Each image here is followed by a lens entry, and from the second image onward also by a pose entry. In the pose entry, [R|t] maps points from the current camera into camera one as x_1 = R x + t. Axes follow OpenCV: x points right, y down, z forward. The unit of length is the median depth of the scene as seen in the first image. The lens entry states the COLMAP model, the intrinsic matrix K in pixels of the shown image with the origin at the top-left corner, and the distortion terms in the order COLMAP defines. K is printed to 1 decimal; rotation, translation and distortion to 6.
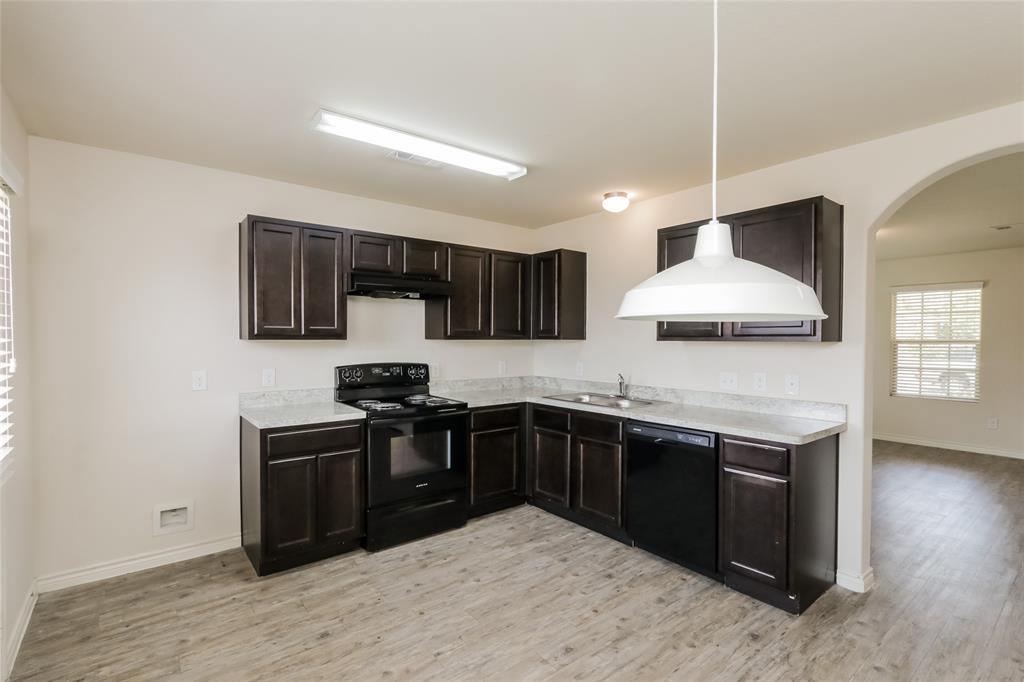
lens RADIAL K [[476.3, 0, 512.0], [0, 476.3, 341.0], [0, 0, 1]] dist [-0.002188, 0.000038]
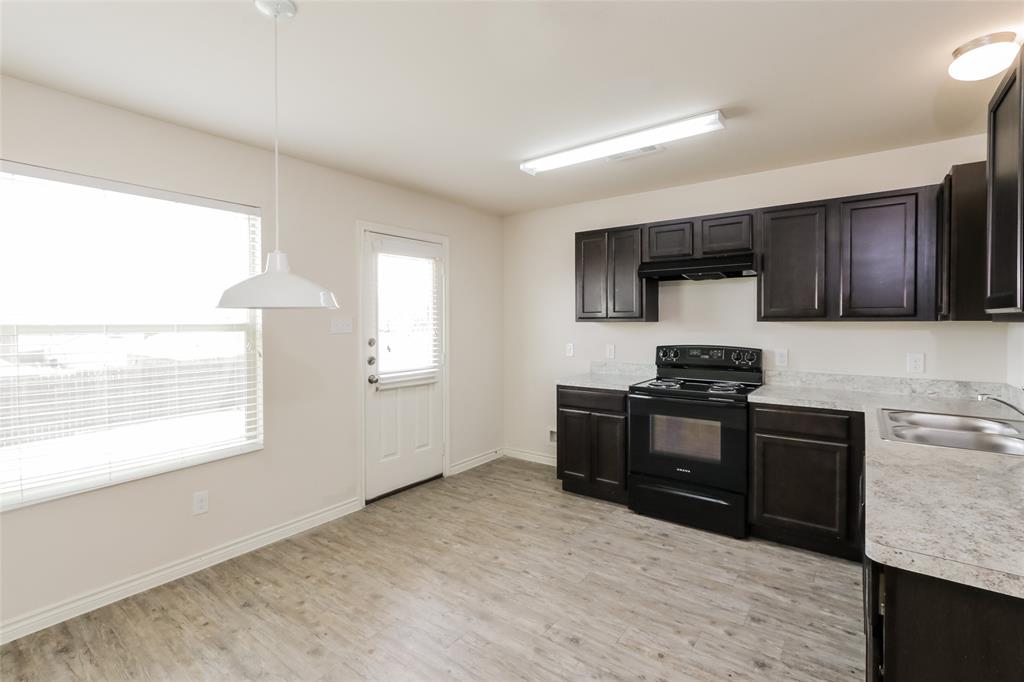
lens RADIAL K [[481.9, 0, 513.2], [0, 481.9, 324.0], [0, 0, 1]] dist [0.000716, -0.000010]
pose [[0.246221, -0.002125, -0.969211, 0.741024], [0.000690, 0.999998, -0.002017, 0.003839], [0.969213, -0.000172, 0.246222, 0.452333]]
